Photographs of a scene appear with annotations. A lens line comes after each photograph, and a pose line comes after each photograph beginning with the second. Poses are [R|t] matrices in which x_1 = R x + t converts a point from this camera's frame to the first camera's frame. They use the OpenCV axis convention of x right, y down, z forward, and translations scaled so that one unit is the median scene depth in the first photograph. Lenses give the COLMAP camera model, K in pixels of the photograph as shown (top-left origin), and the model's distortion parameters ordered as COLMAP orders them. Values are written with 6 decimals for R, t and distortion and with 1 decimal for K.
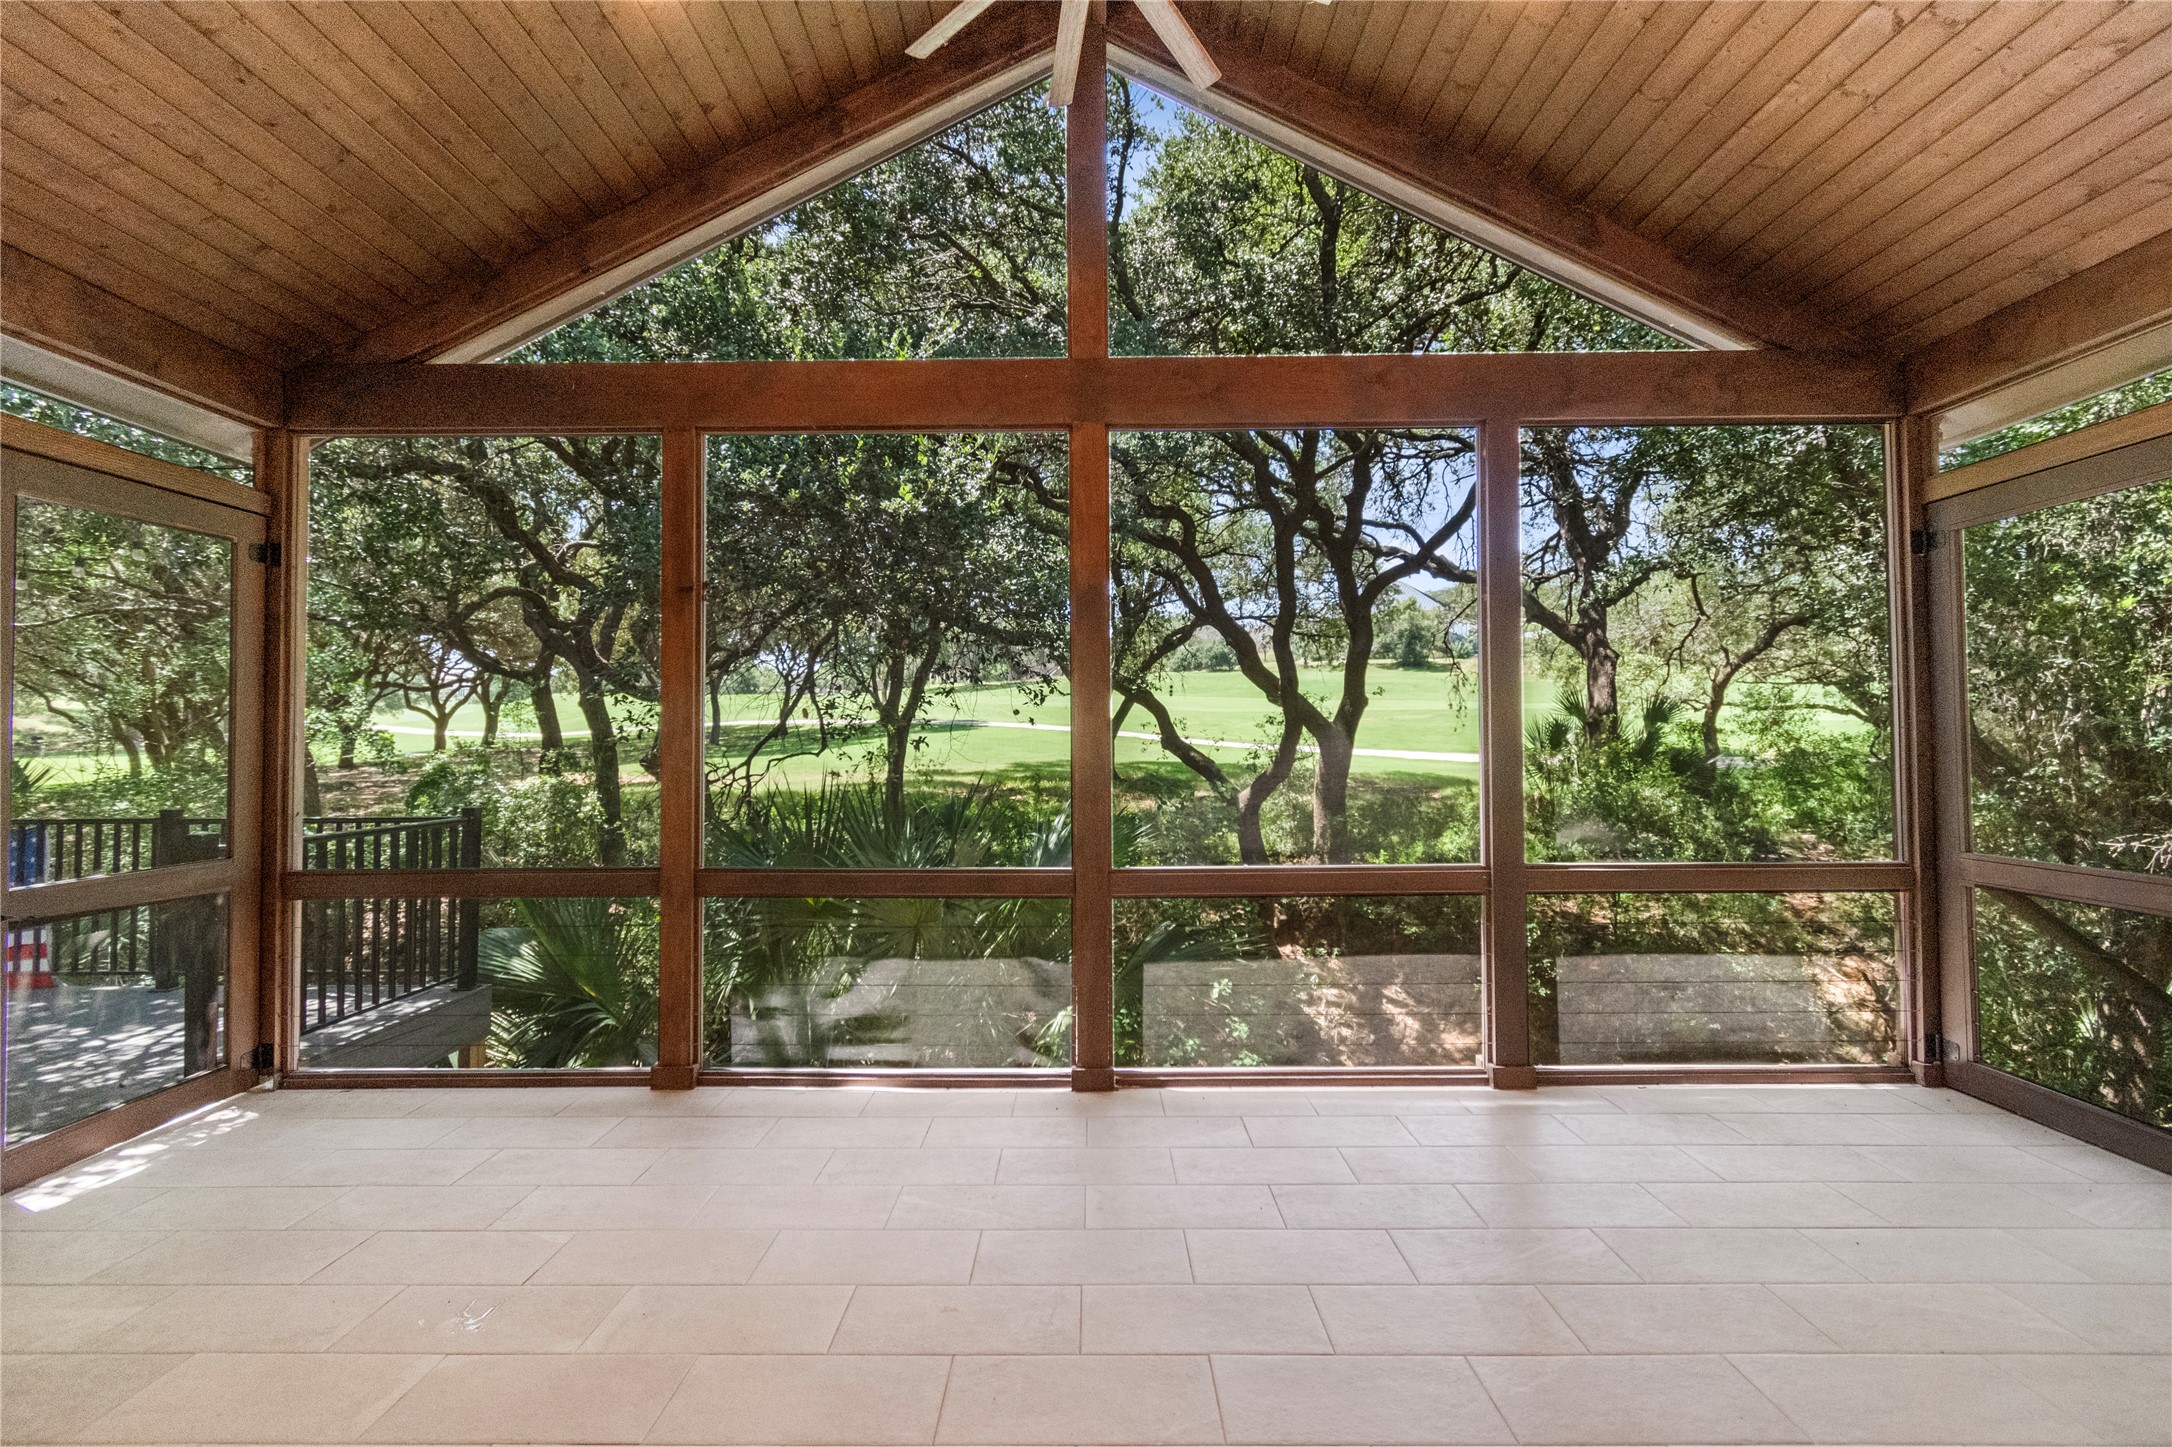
lens RADIAL K [[960.1, 0, 1081.3], [0, 960.1, 719.3], [0, 0, 1]] dist [0.000455, -0.000621]
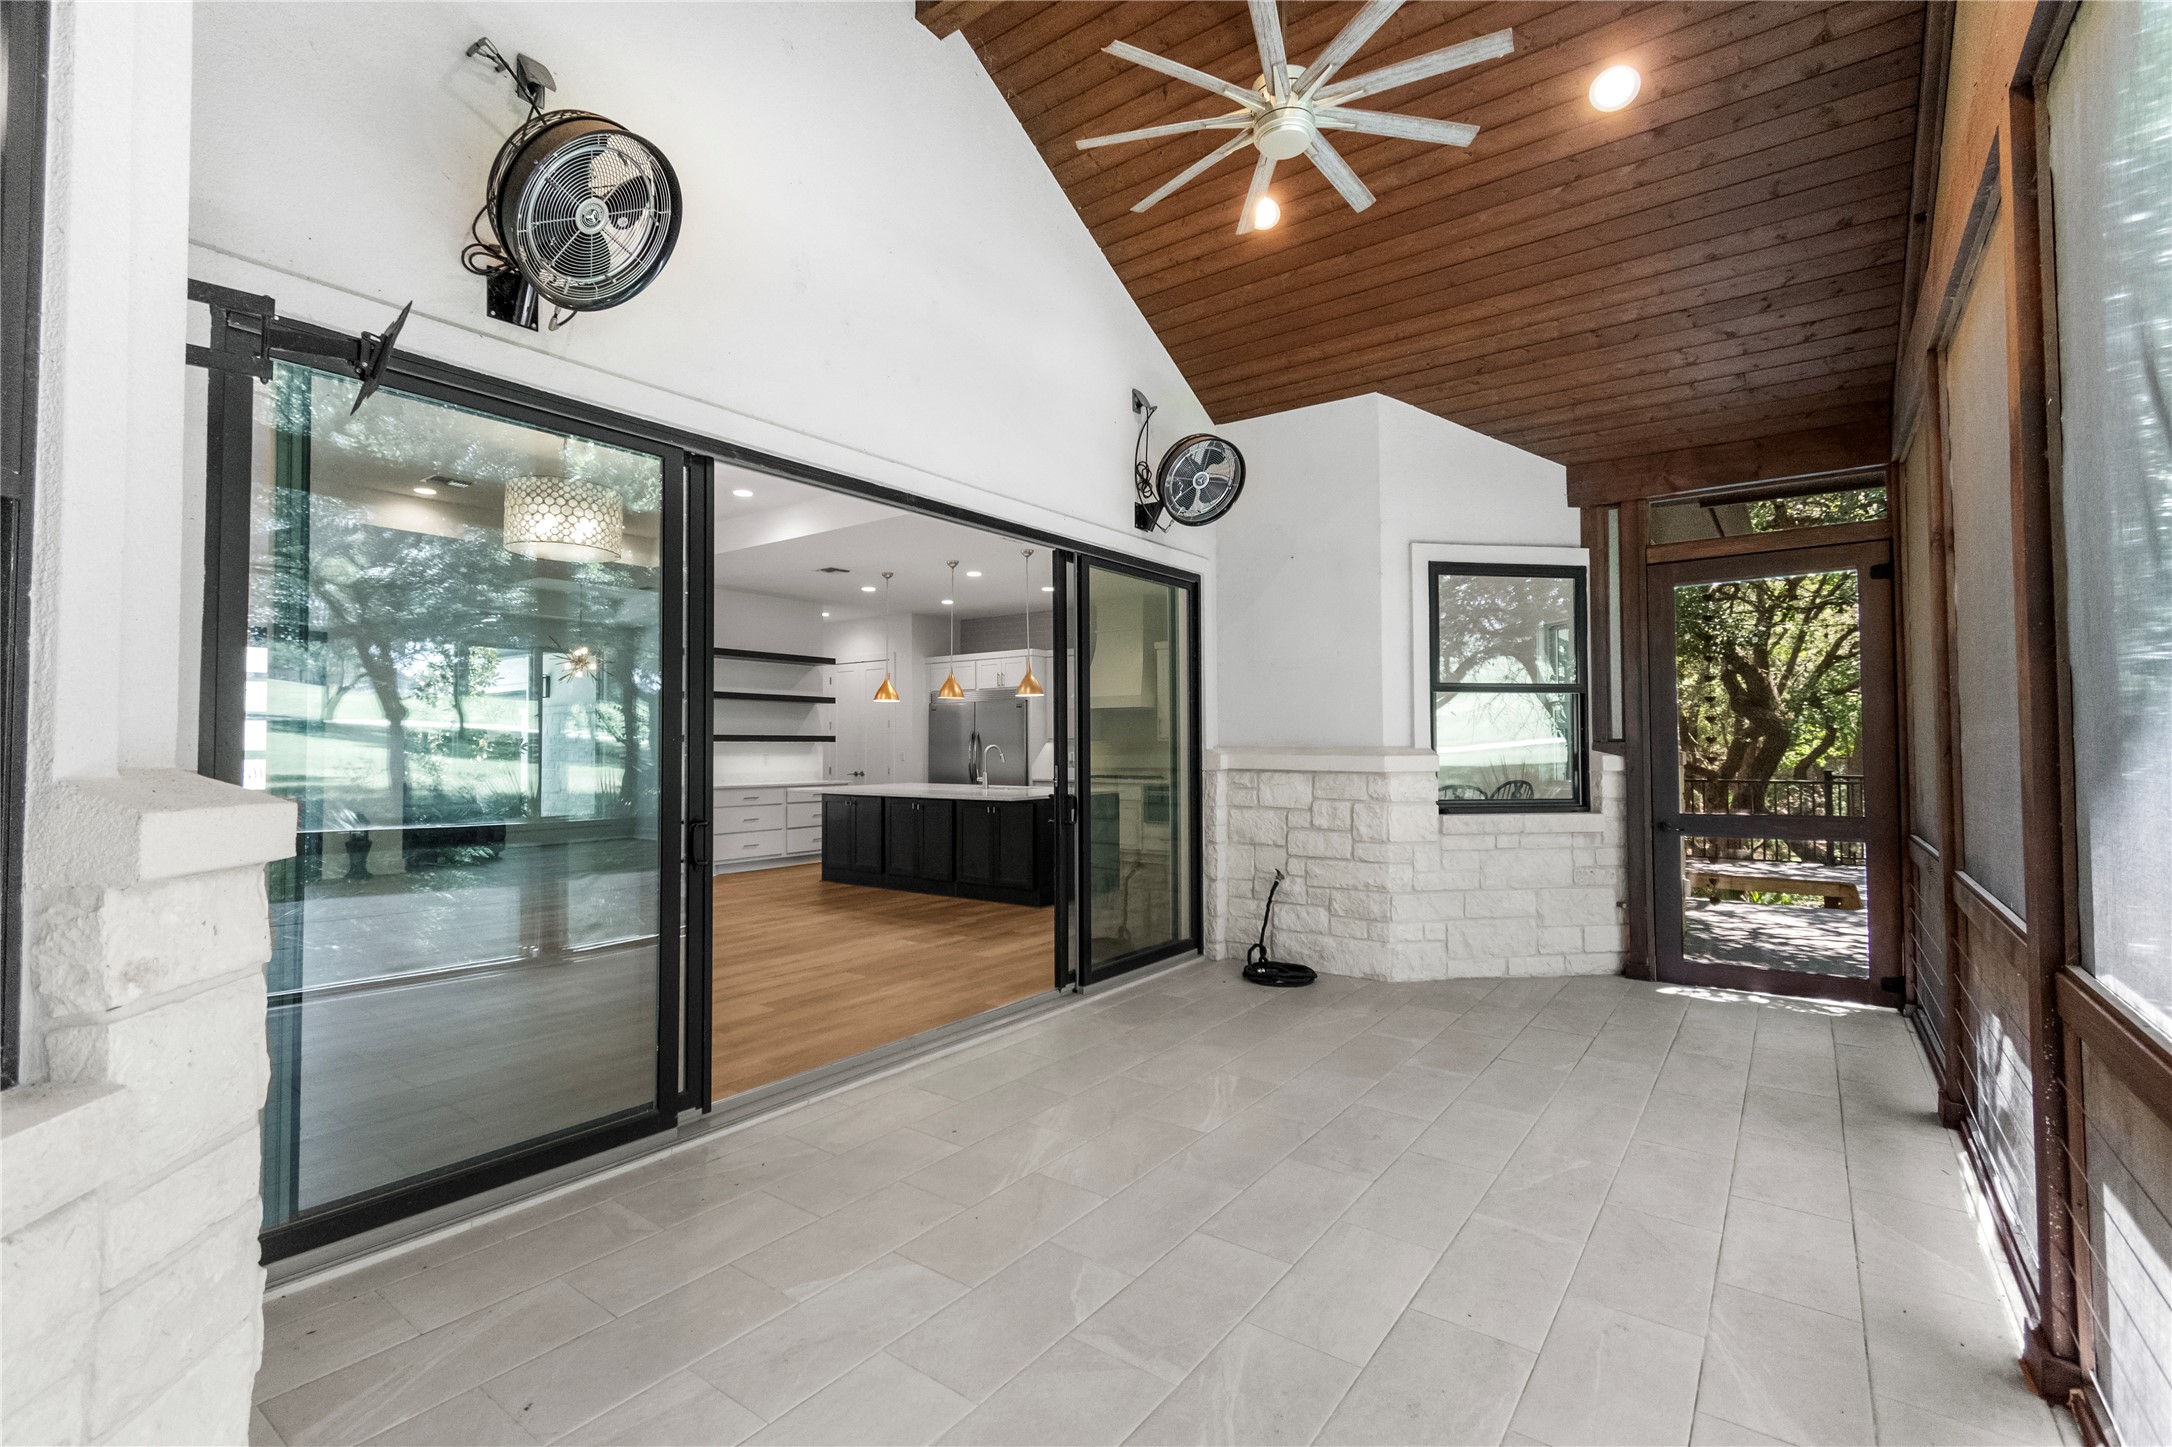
lens RADIAL K [[961.0, 0, 1082.0], [0, 961.0, 719.5], [0, 0, 1]] dist [0.001464, -0.000903]
pose [[-0.592344, -0.014689, -0.805551, 0.257651], [0.029479, 0.998769, -0.039889, 0.012056], [0.805146, -0.047375, -0.591182, 0.313980]]
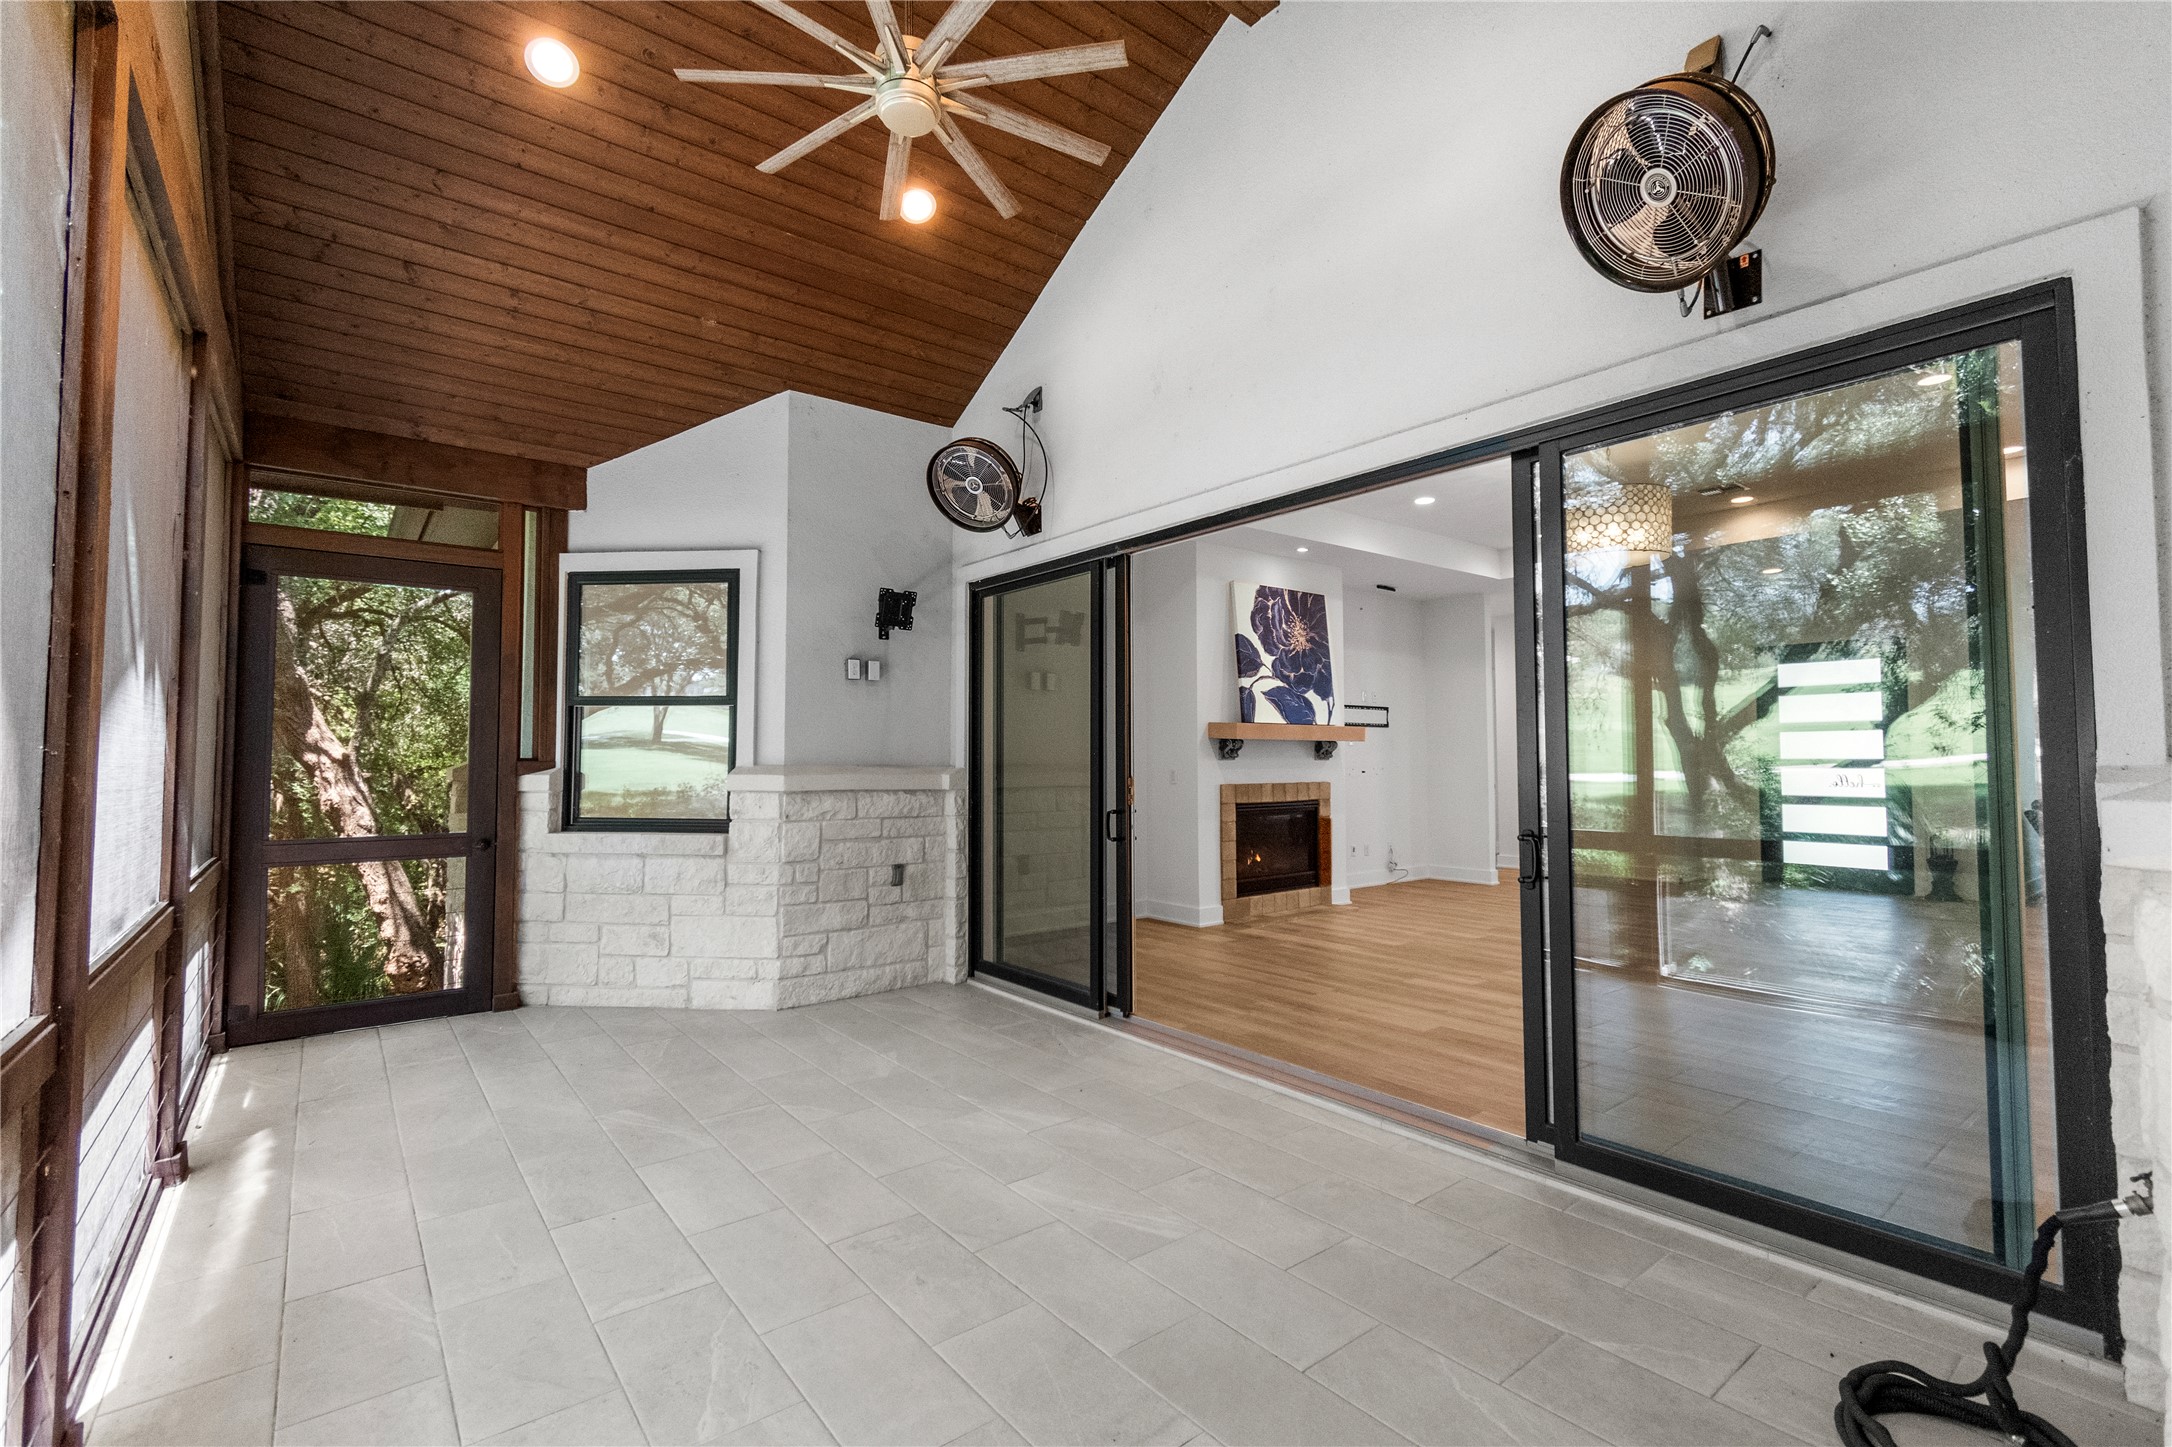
lens RADIAL K [[961.0, 0, 1082.0], [0, 961.0, 719.5], [0, 0, 1]] dist [0.001464, -0.000903]
pose [[-0.623621, 0.038005, 0.780803, -0.225282], [-0.018940, 0.997790, -0.063694, 0.015369], [-0.781498, -0.054509, -0.621522, 0.321494]]
